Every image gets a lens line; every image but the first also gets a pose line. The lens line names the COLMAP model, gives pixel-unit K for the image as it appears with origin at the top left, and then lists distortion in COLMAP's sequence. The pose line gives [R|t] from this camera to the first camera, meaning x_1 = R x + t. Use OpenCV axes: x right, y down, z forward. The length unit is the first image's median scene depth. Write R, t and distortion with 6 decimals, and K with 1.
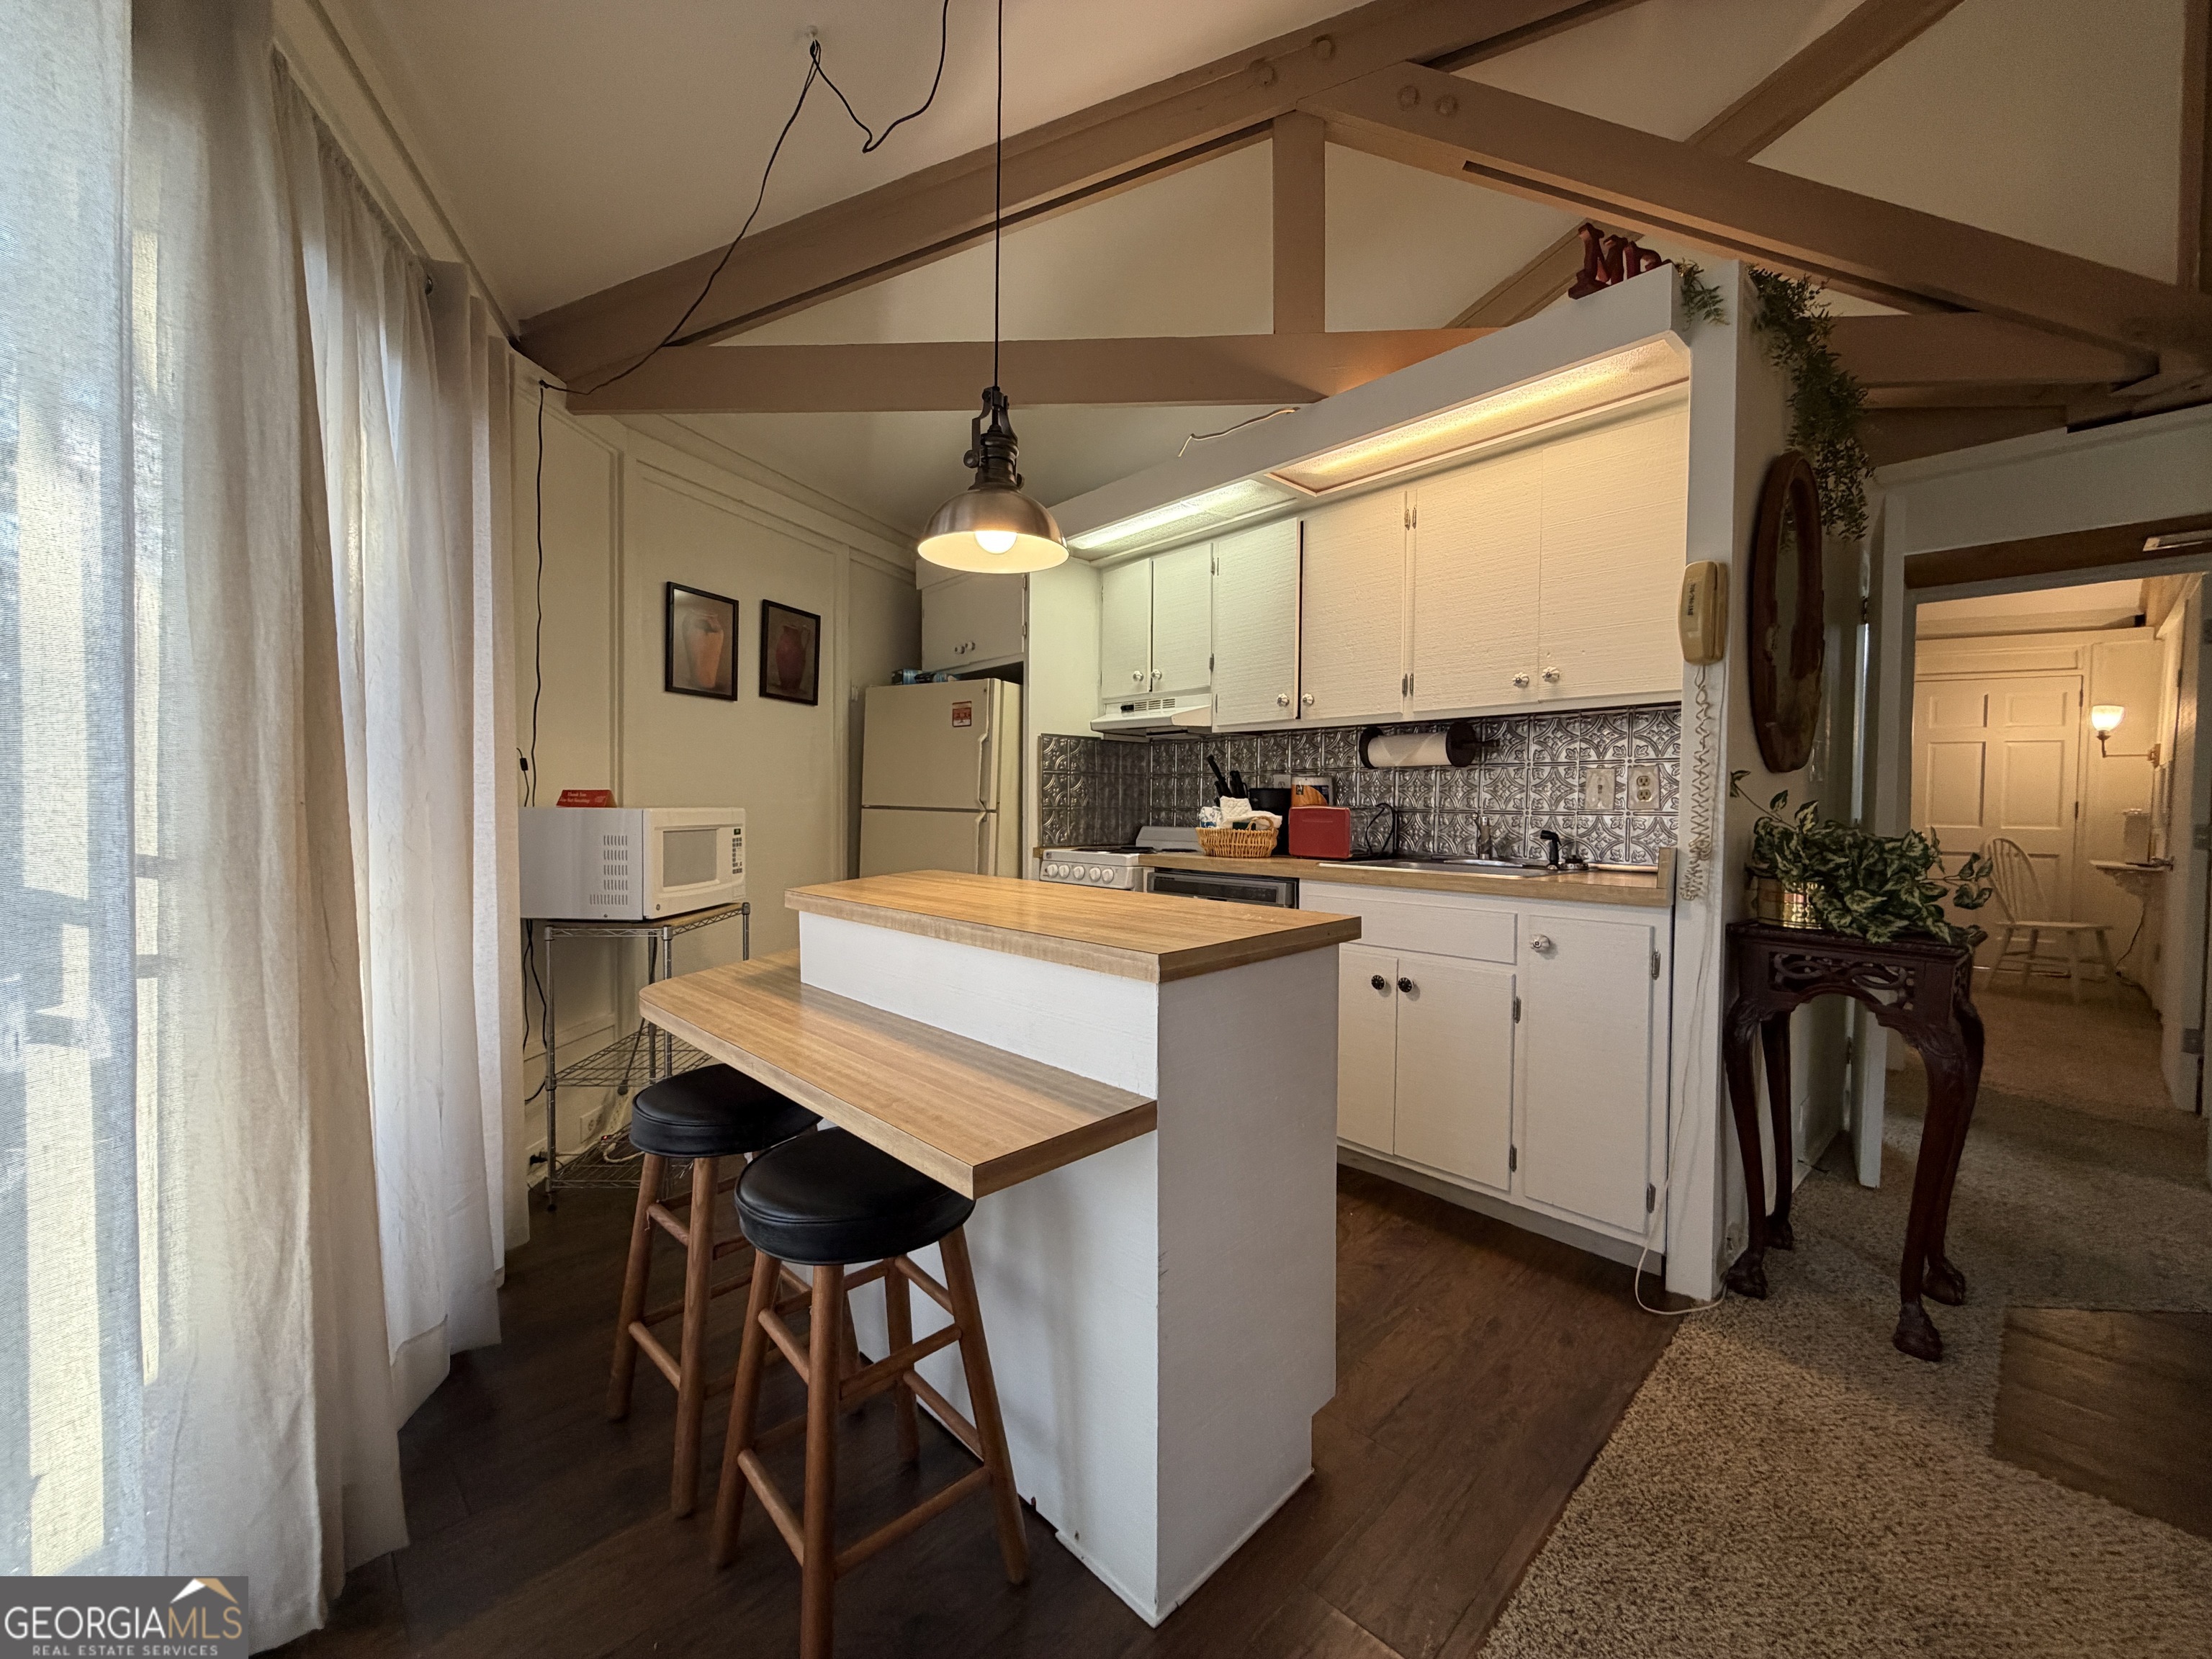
lens RADIAL K [[875.9, 0, 1097.0], [0, 875.9, 827.3], [0, 0, 1]] dist [-0.000759, 0.000252]
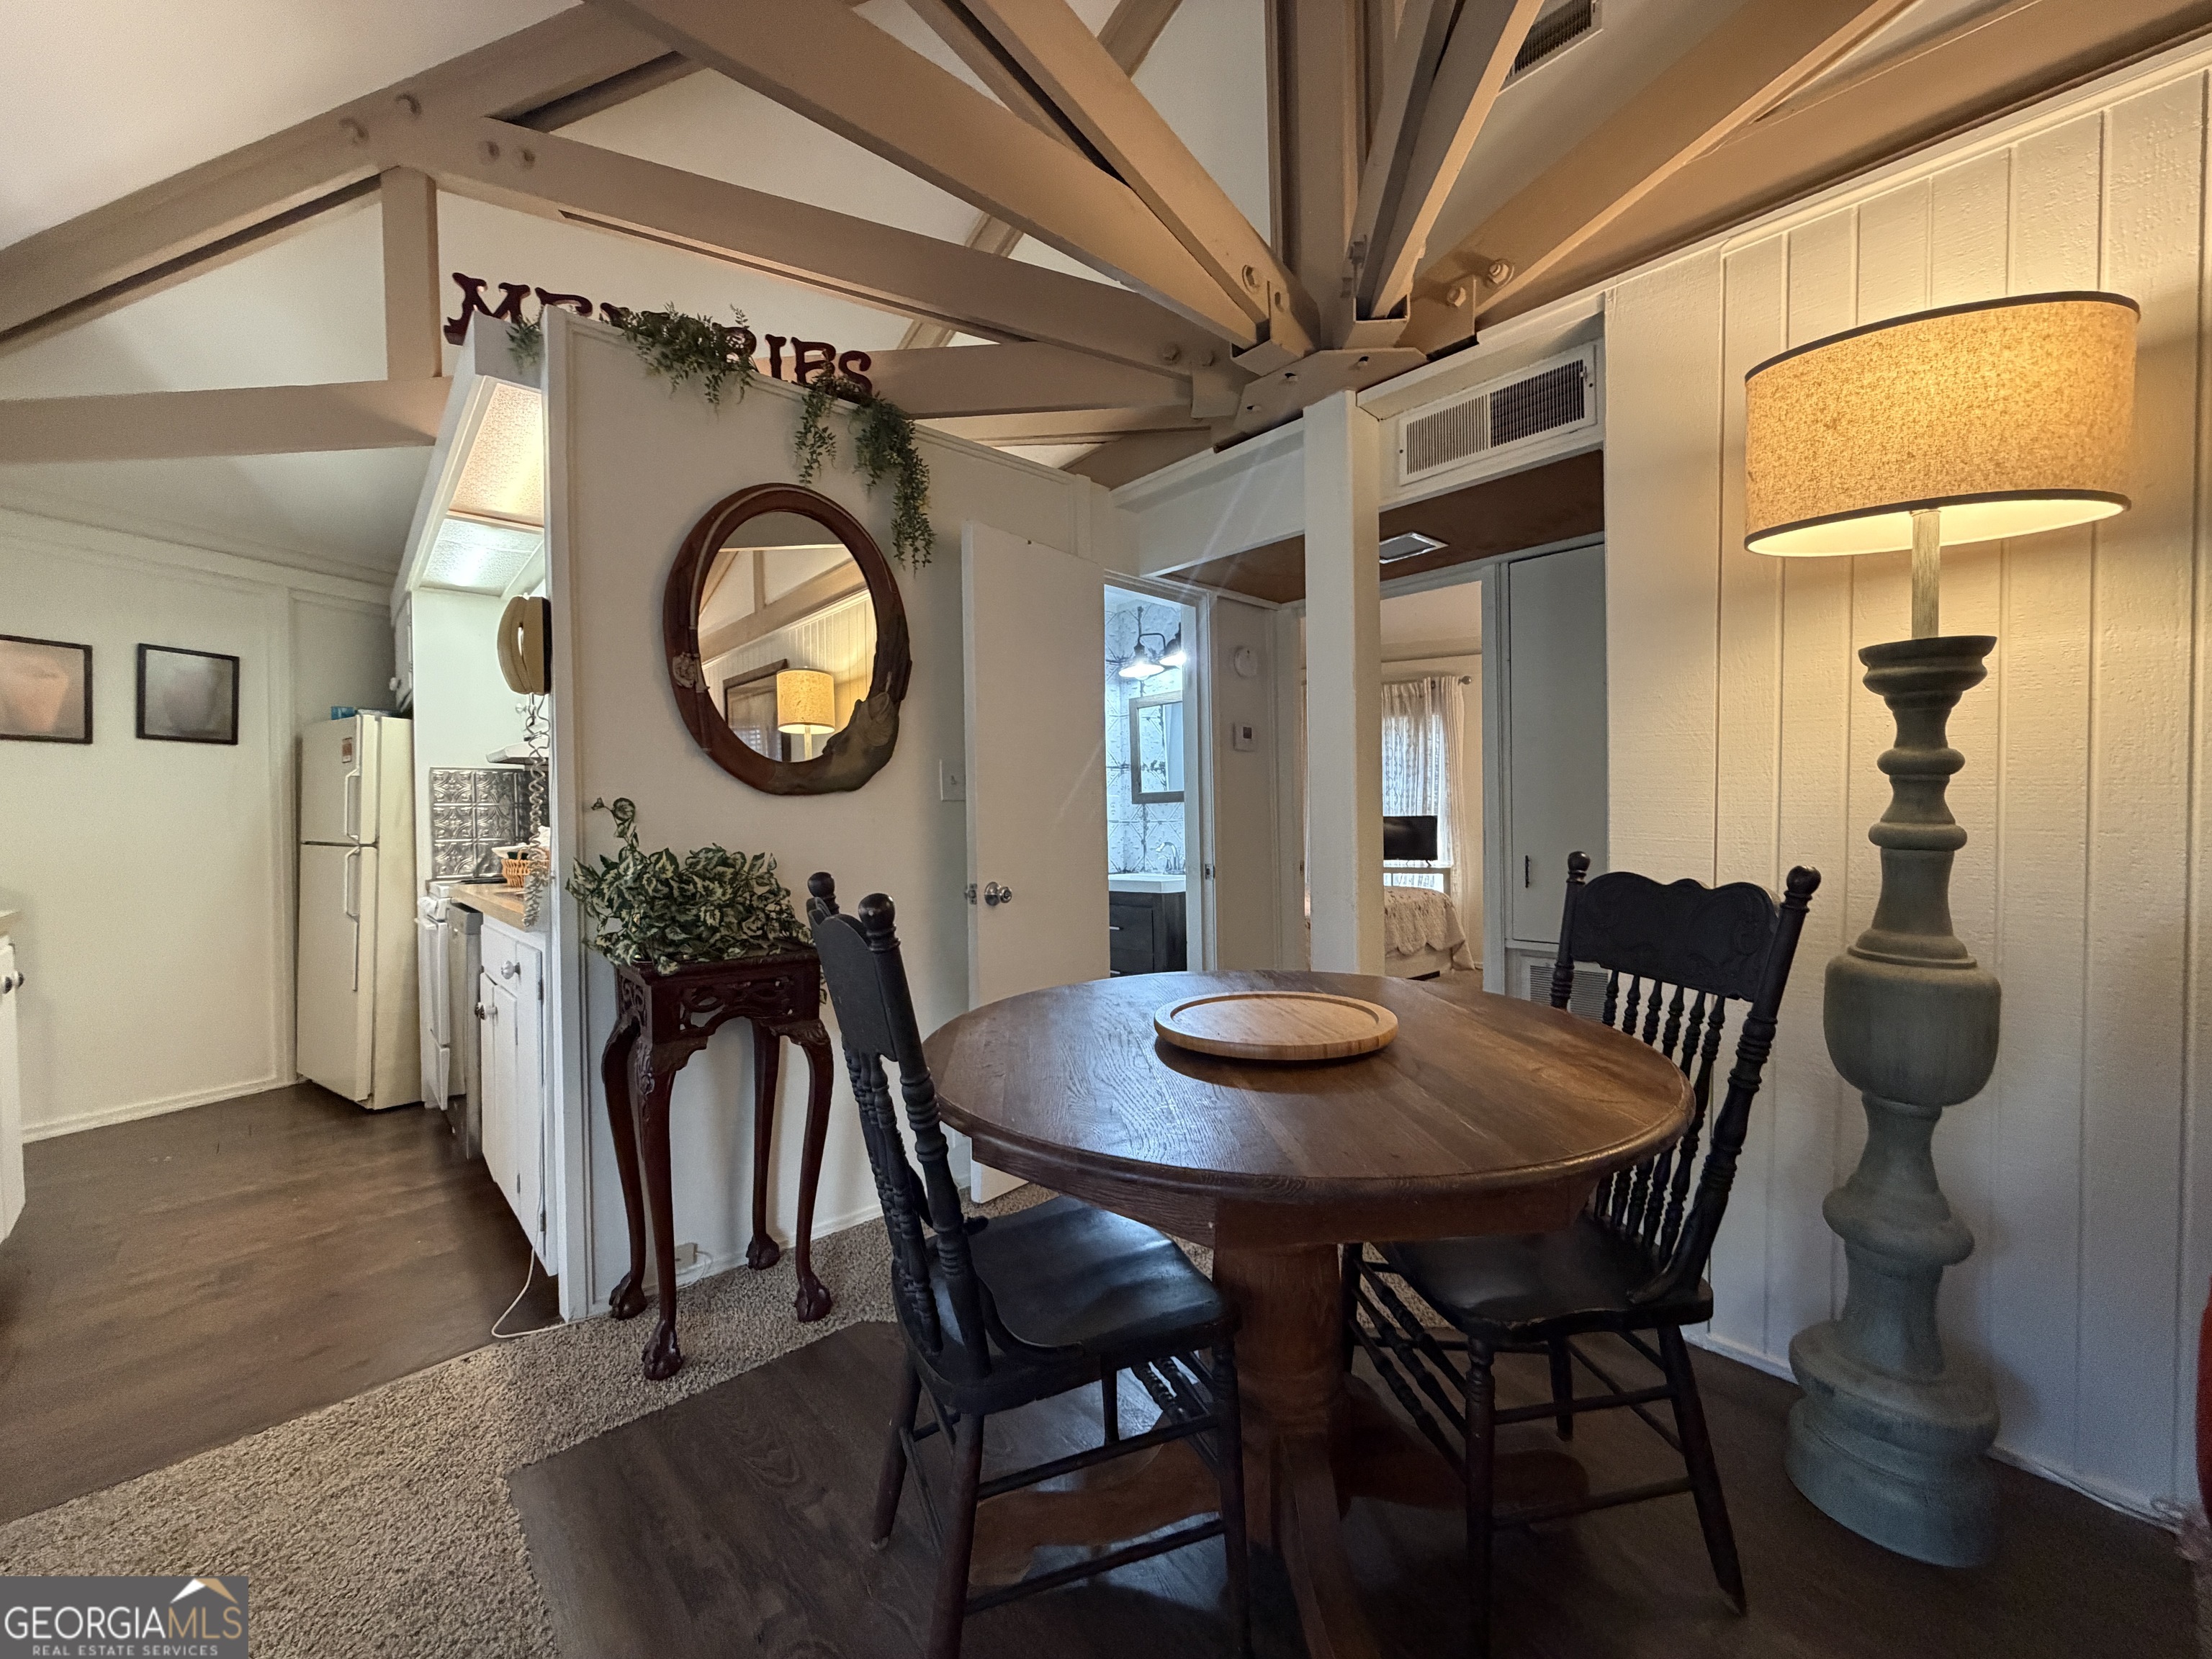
lens RADIAL K [[878.0, 0, 1094.6], [0, 878.0, 828.5], [0, 0, 1]] dist [0.000481, 0.000215]
pose [[0.999689, -0.024613, -0.004014, 0.786733], [0.024529, 0.999500, -0.019947, 0.003783], [0.004503, 0.019842, 0.999793, -0.015441]]
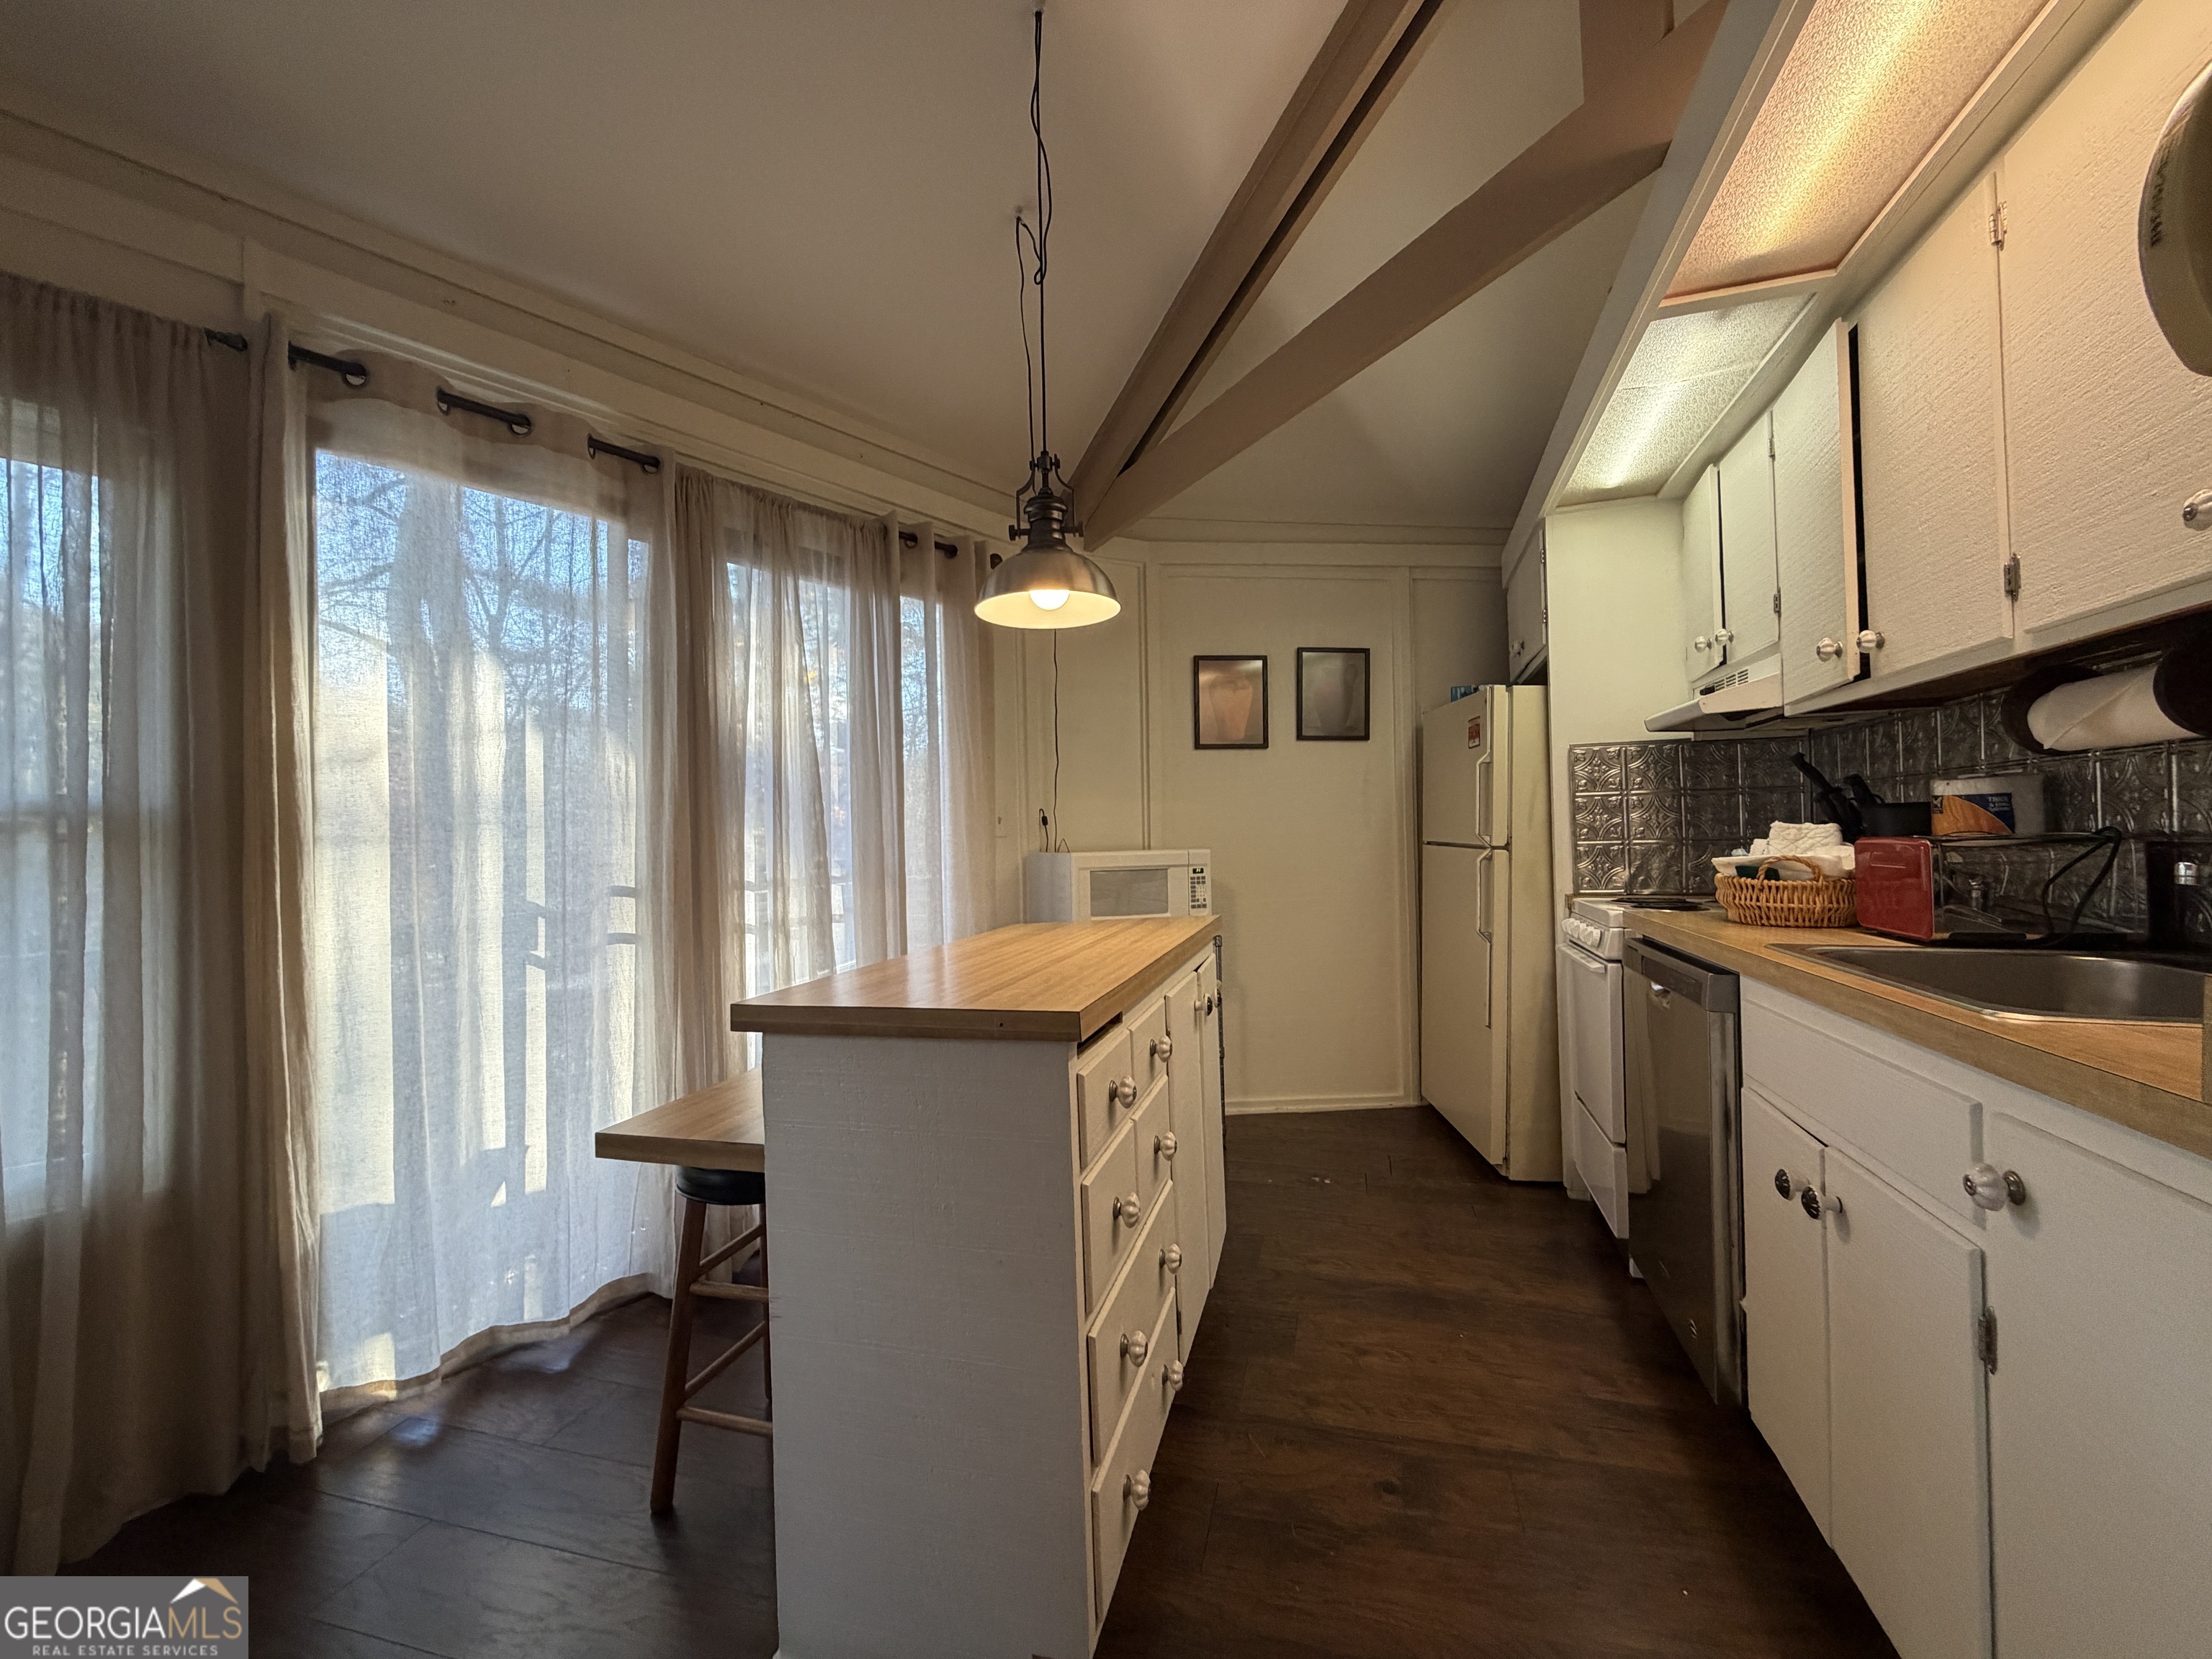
lens RADIAL K [[875.9, 0, 1097.0], [0, 875.9, 827.3], [0, 0, 1]] dist [-0.000759, 0.000252]
pose [[0.501466, -0.029201, -0.864684, 0.429387], [0.004085, 0.999499, -0.031385, -0.014085], [0.865168, 0.012206, 0.501334, 0.290267]]
